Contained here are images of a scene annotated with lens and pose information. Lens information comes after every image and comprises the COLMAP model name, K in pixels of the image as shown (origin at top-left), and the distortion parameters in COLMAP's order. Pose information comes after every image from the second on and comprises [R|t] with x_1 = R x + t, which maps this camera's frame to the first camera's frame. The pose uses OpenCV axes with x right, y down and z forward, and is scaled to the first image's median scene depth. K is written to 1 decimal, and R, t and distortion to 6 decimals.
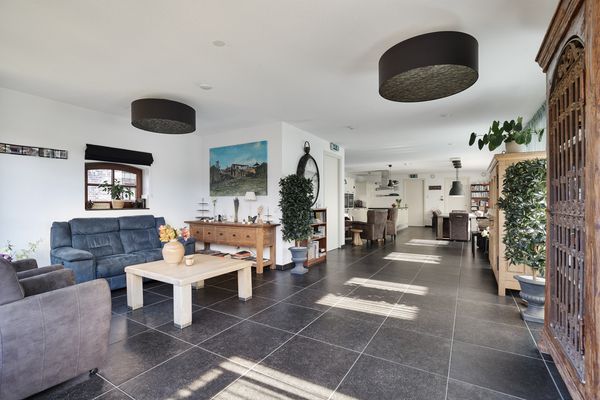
lens RADIAL K [[284.6, 0, 300.5], [0, 284.6, 199.7], [0, 0, 1]] dist [-0.000048, -0.000005]
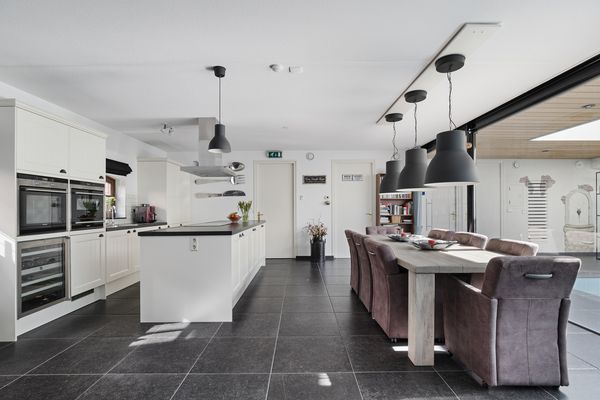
lens RADIAL K [[293.2, 0, 300.2], [0, 293.2, 199.8], [0, 0, 1]] dist [-0.001813, 0.001025]
pose [[0.858972, 0.000803, 0.512021, 0.186249], [-0.000993, 1.000000, 0.000097, -0.006358], [-0.512021, -0.000592, 0.858973, 0.565571]]
